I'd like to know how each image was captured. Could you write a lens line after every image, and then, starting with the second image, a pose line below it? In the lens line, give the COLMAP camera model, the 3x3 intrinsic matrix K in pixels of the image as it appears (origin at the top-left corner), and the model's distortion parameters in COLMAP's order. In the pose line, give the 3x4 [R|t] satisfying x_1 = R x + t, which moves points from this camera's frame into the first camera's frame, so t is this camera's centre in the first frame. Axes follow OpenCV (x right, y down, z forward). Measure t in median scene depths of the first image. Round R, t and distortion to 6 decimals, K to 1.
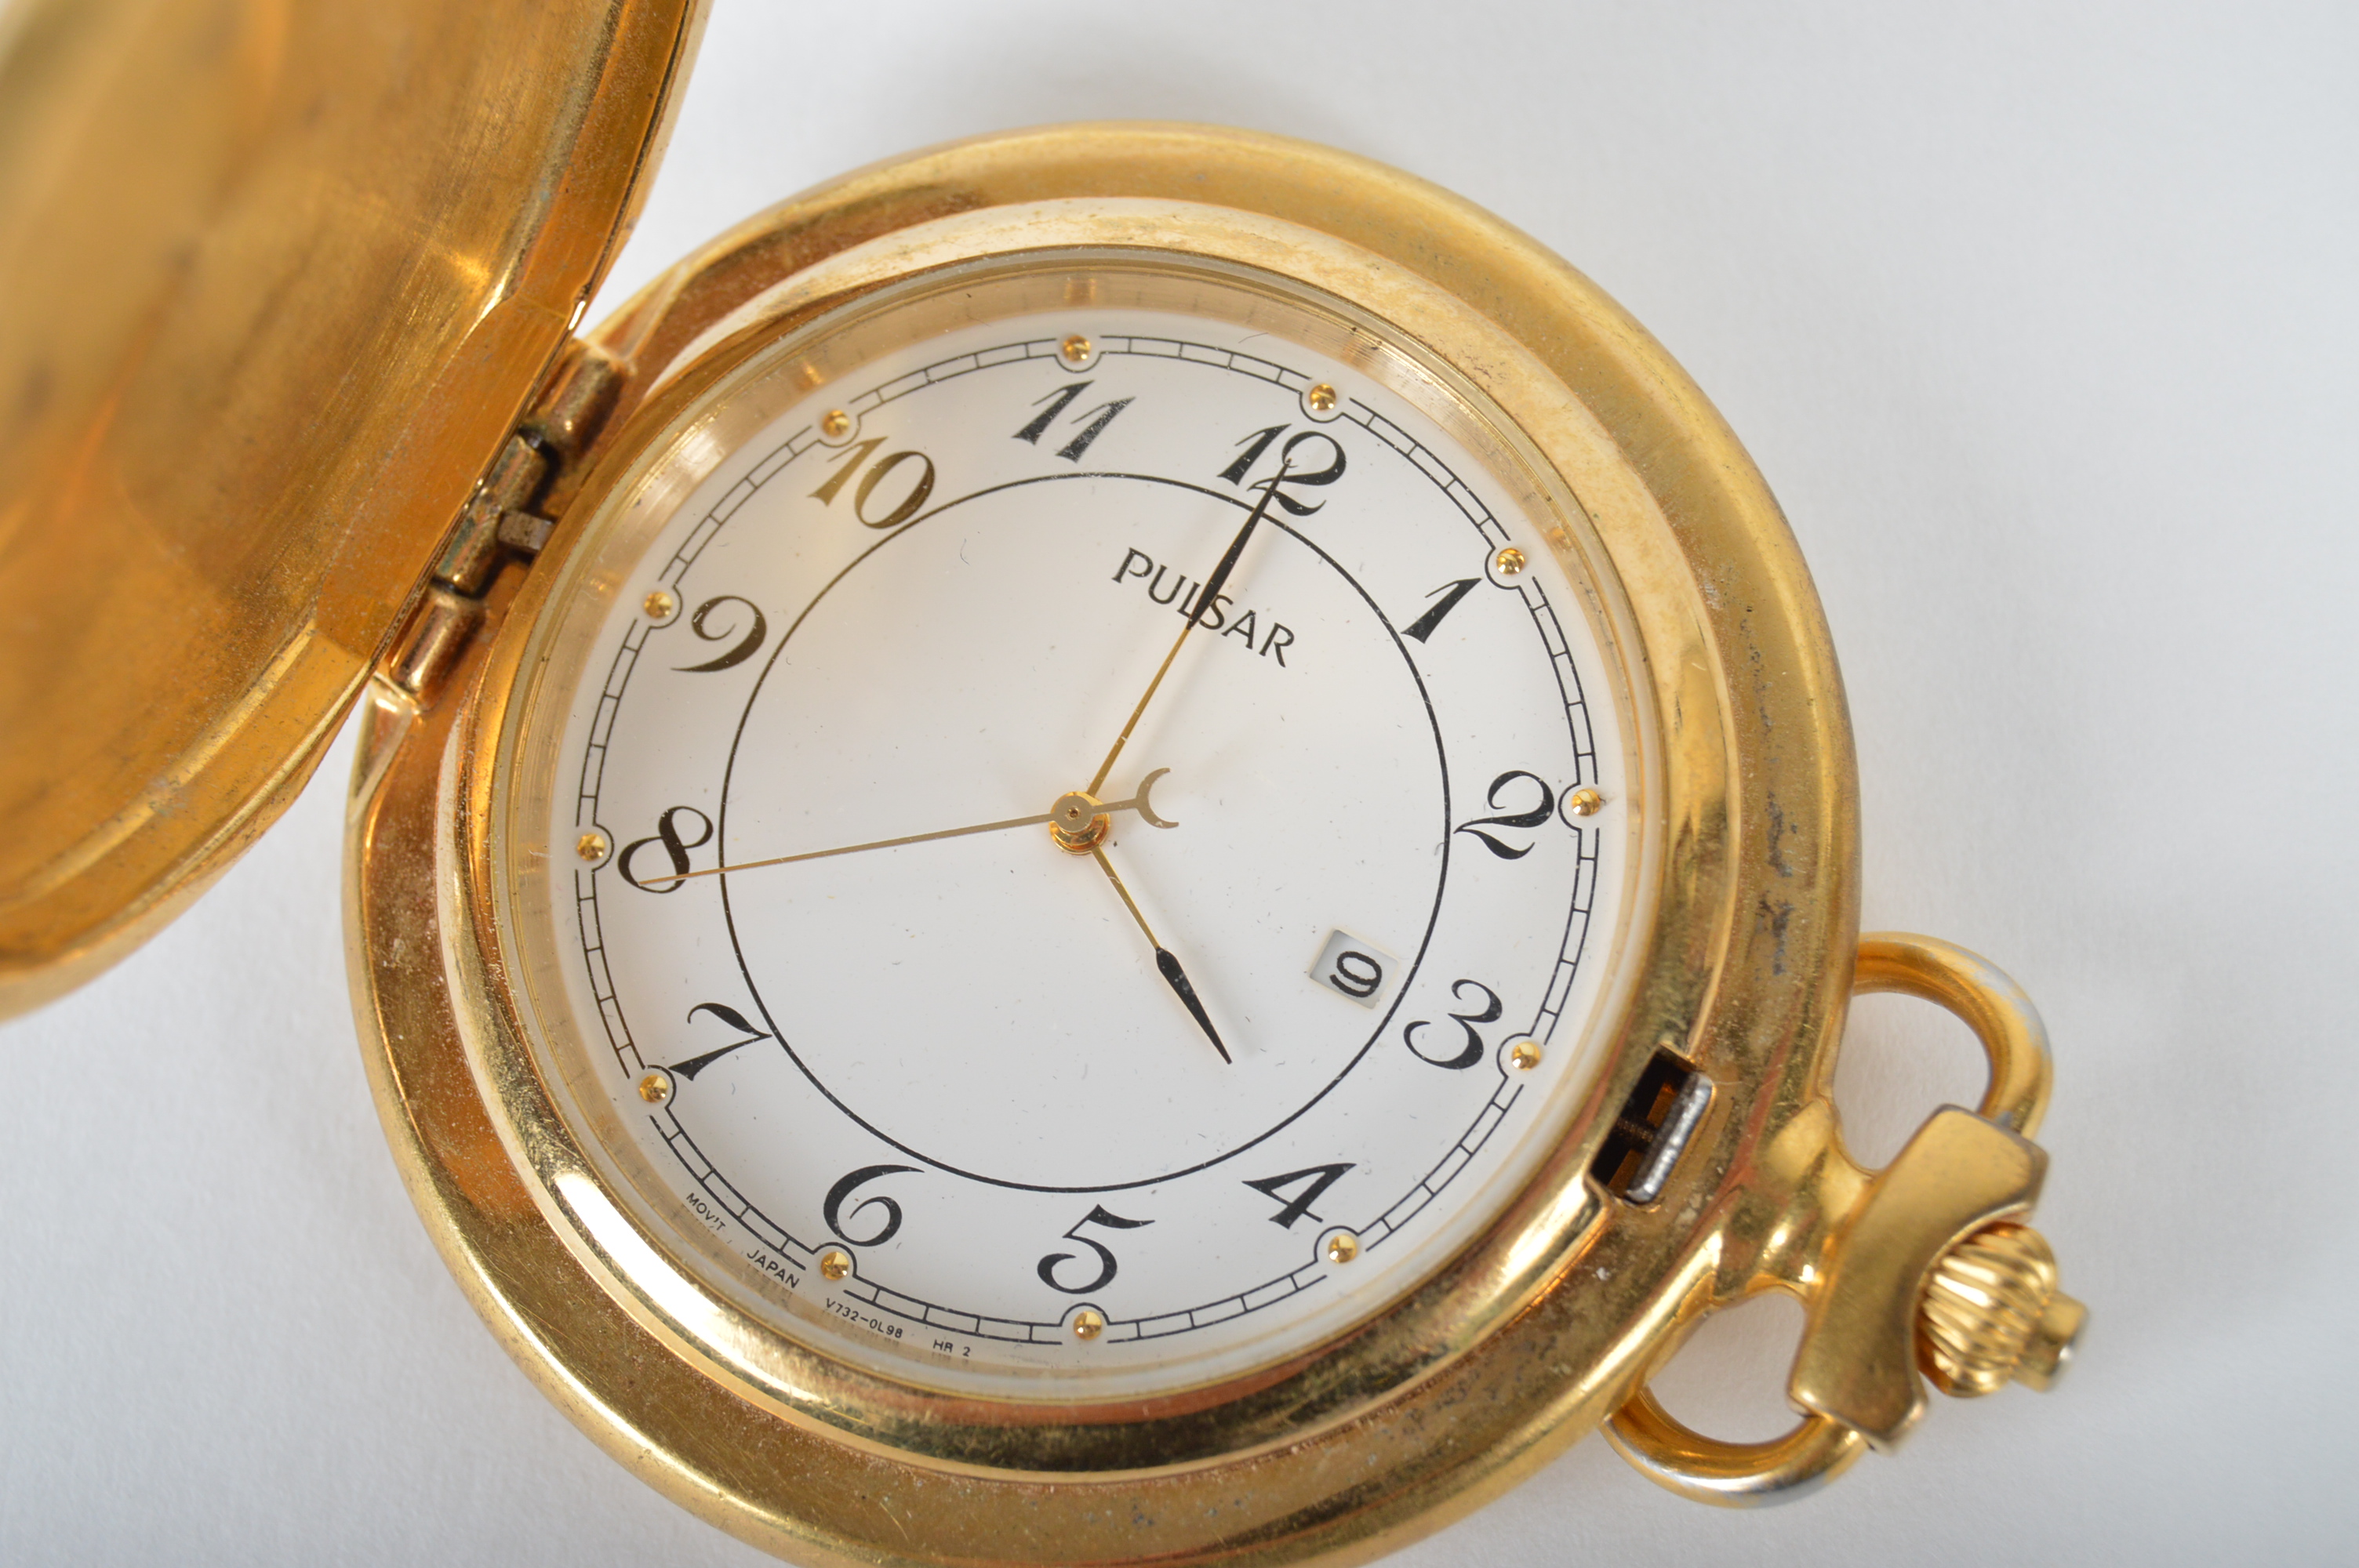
lens RADIAL K [[5118.9, 0, 1179.5], [0, 5118.9, 784.0], [0, 0, 1]] dist [-0.023859, -0.010747]
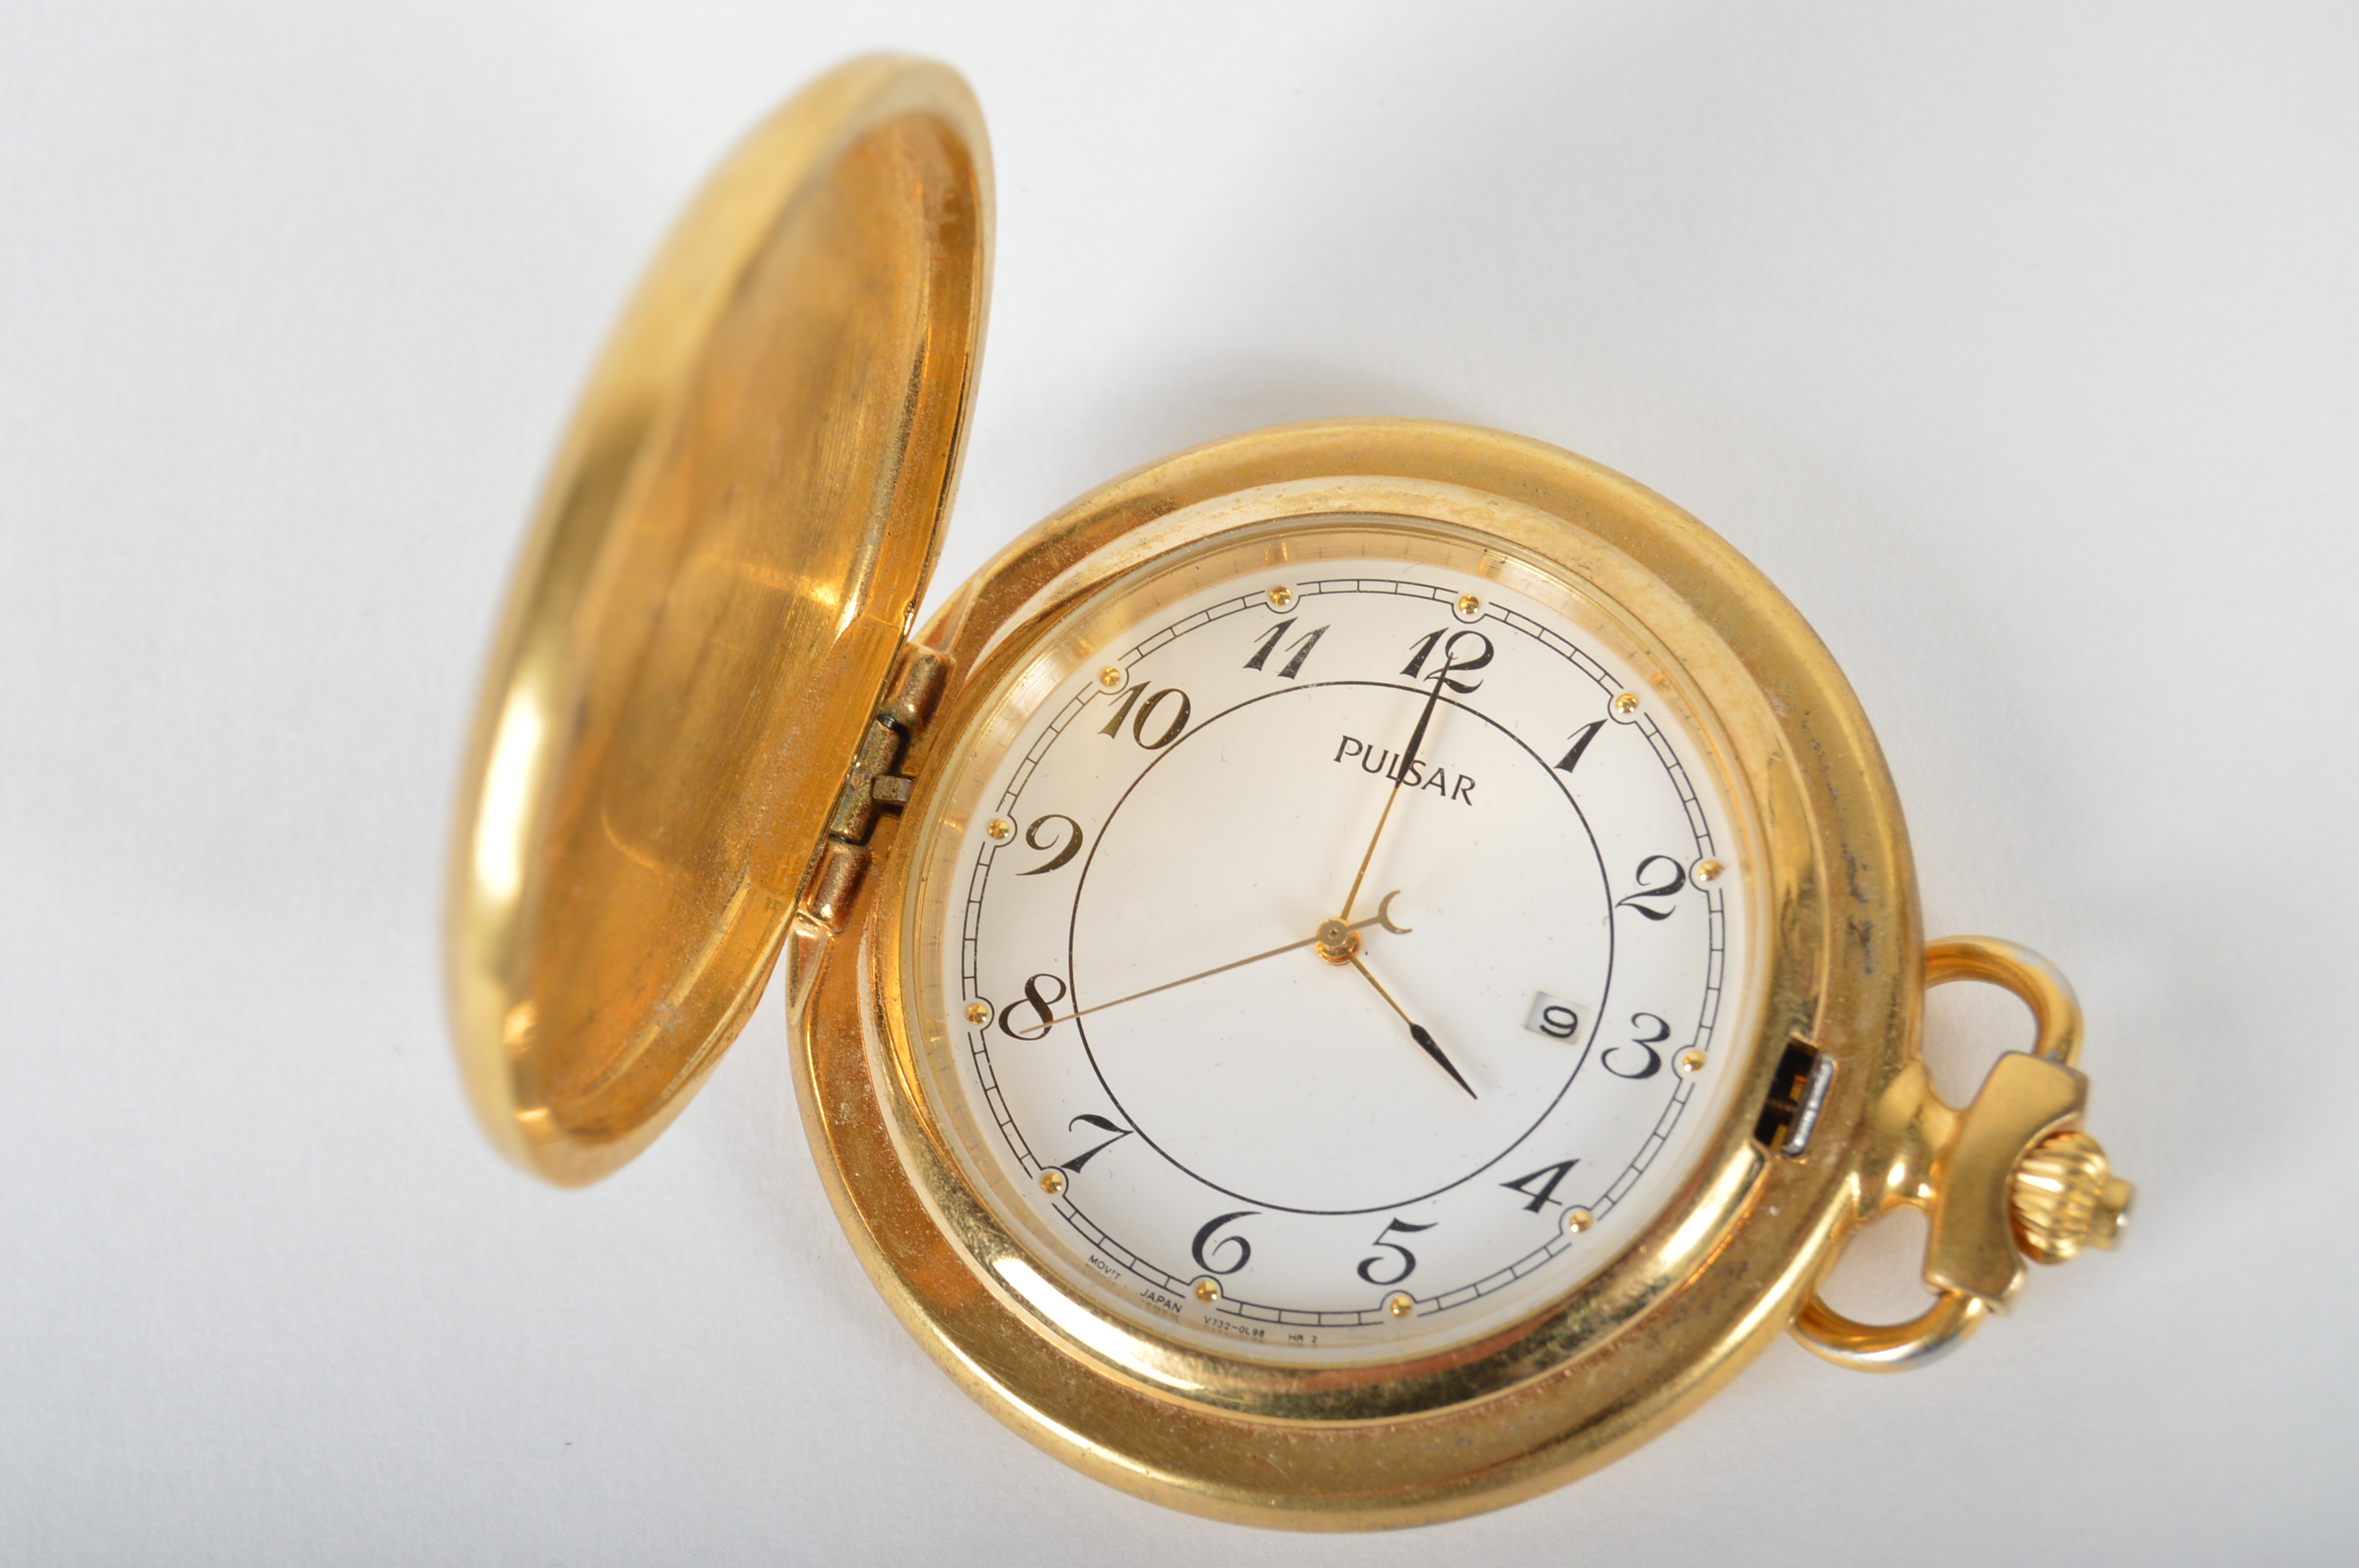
lens RADIAL K [[5118.9, 0, 1179.5], [0, 5118.9, 784.0], [0, 0, 1]] dist [-0.023859, -0.010747]
pose [[0.989708, -0.143040, -0.004198, -0.049457], [0.142481, 0.987721, -0.064080, 0.047324], [0.013312, 0.062822, 0.997936, -0.346954]]
